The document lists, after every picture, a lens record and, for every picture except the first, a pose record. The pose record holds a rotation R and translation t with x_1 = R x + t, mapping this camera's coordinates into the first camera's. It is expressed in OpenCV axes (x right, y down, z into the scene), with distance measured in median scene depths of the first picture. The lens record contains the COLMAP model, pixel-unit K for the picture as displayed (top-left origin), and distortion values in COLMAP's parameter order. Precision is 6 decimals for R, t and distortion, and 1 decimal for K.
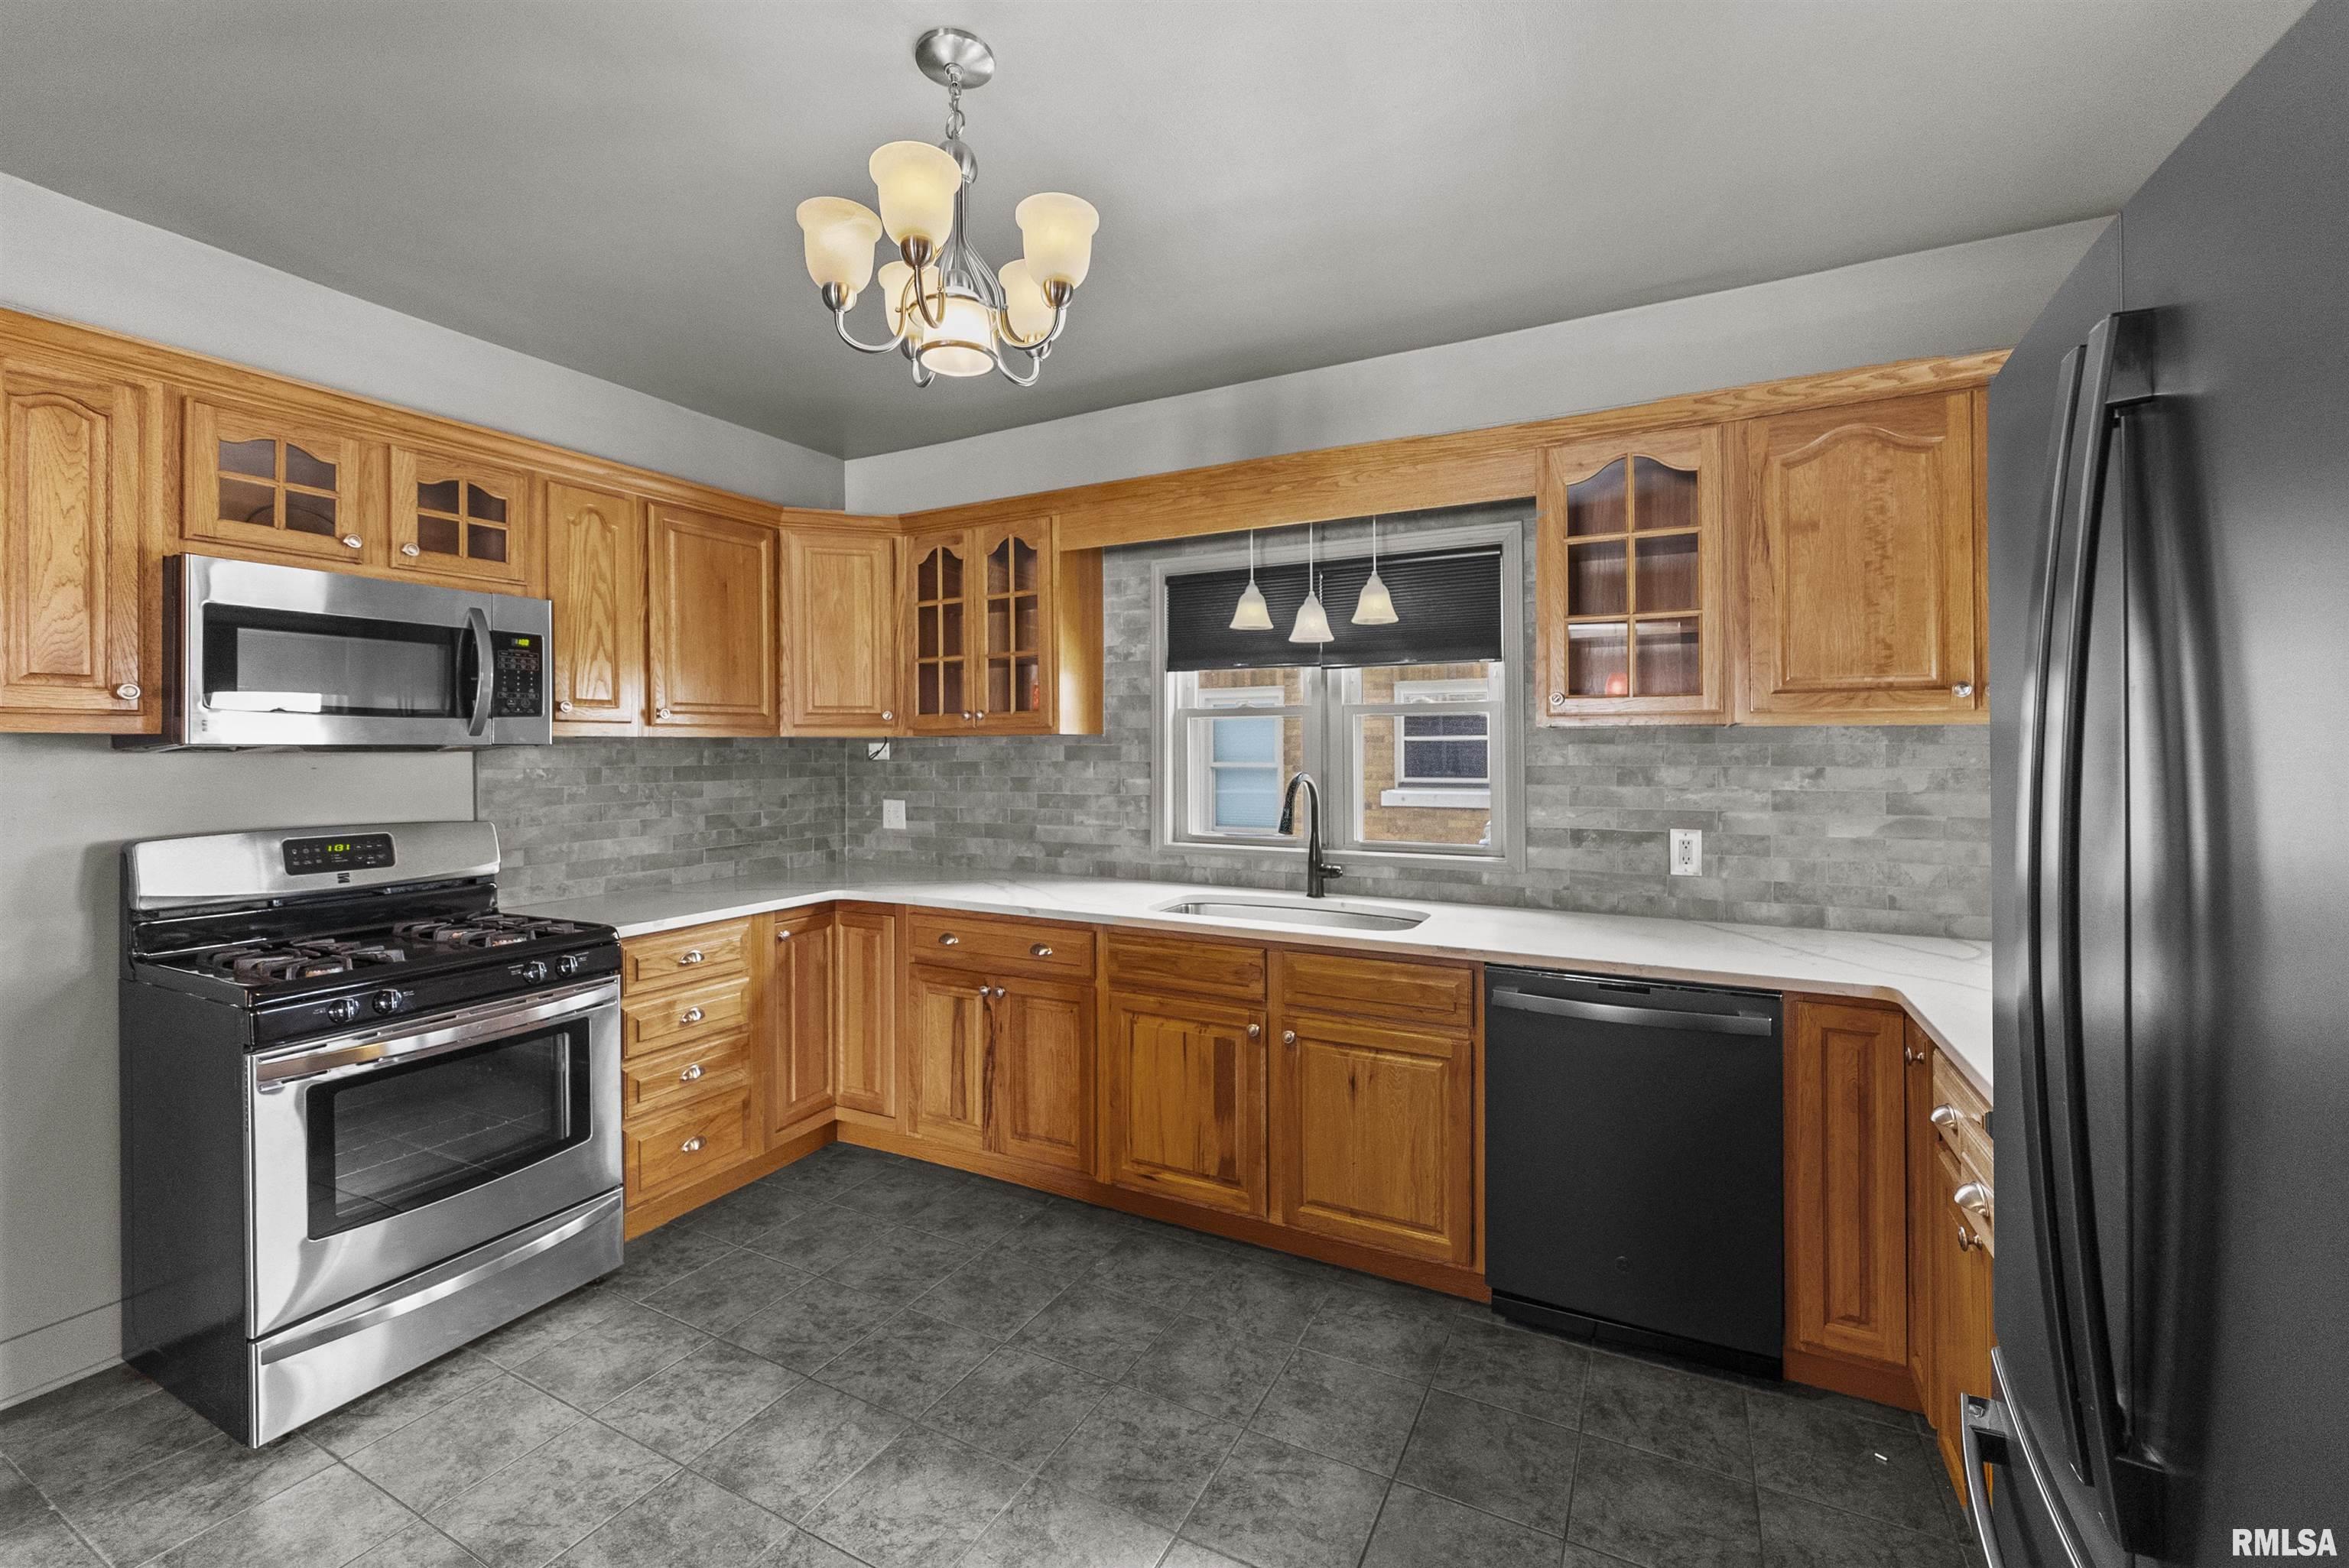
lens RADIAL K [[980.0, 0, 1184.2], [0, 980.0, 748.6], [0, 0, 1]] dist [-0.000851, 0.000035]
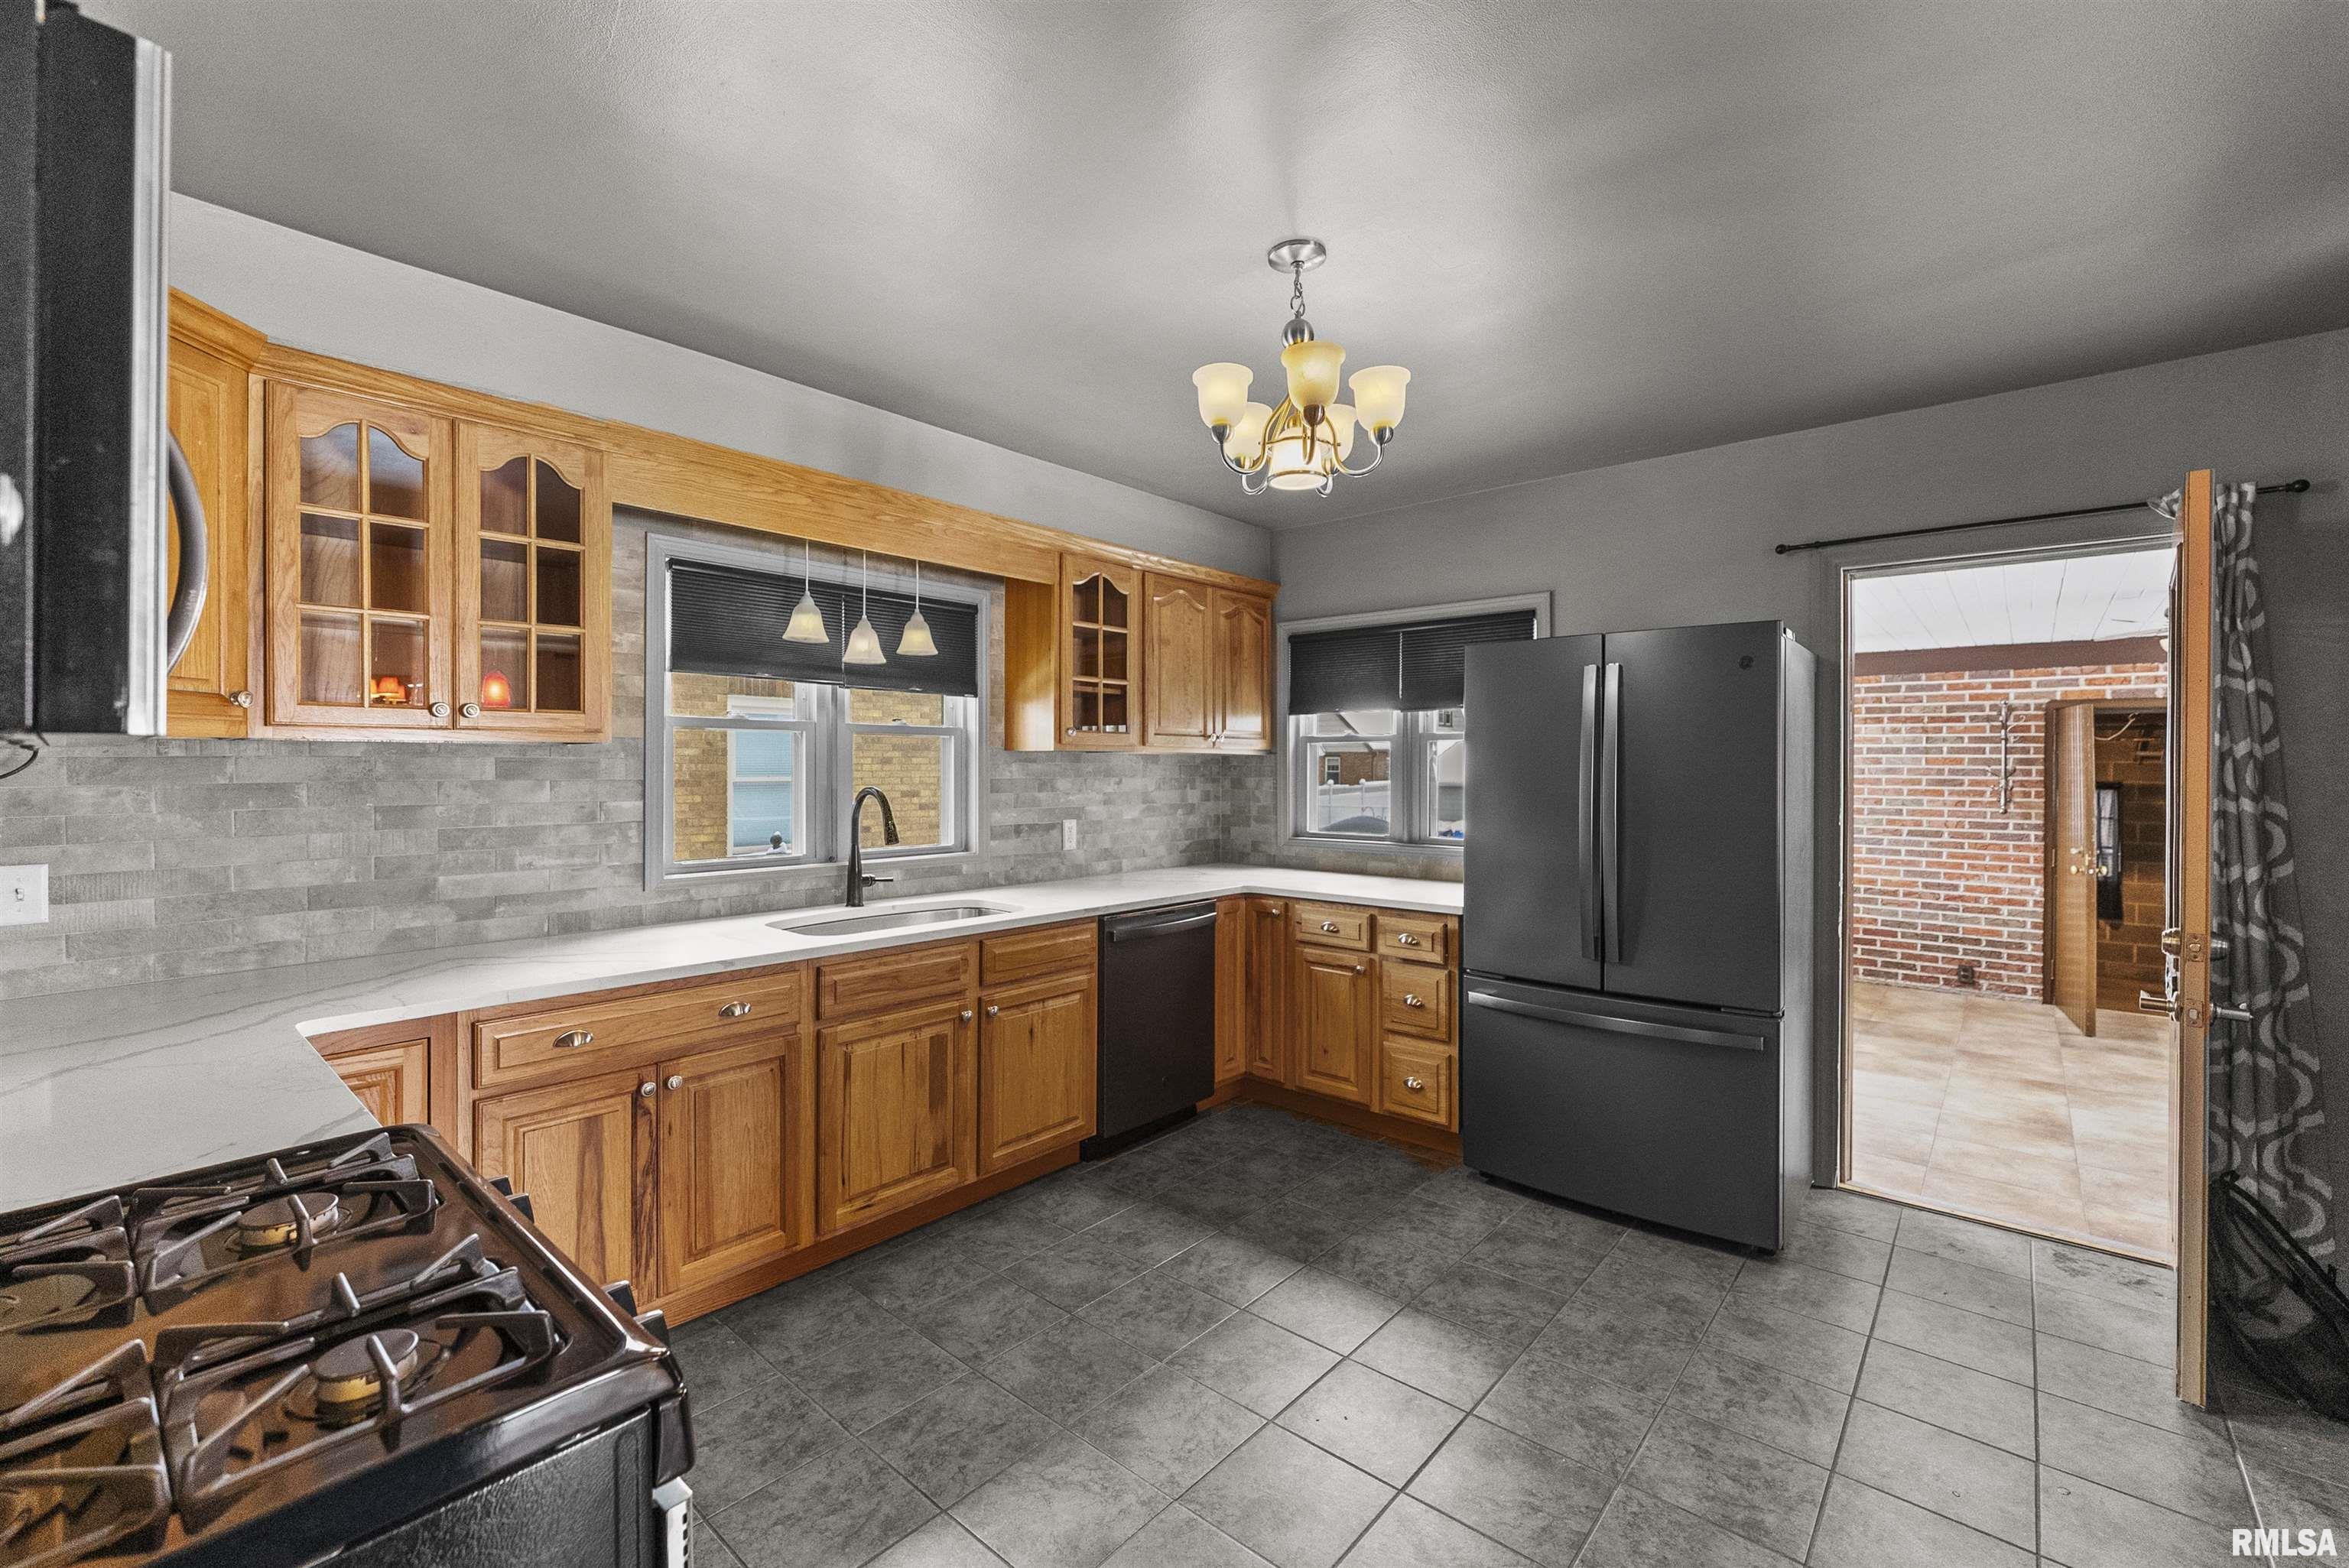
lens RADIAL K [[978.2, 0, 1163.7], [0, 978.2, 768.2], [0, 0, 1]] dist [-0.001510, -0.000080]
pose [[0.238714, 0.002284, 0.971087, -0.840211], [-0.004551, 0.999989, -0.001233, 0.003442], [-0.971079, -0.004125, 0.238722, 0.450099]]
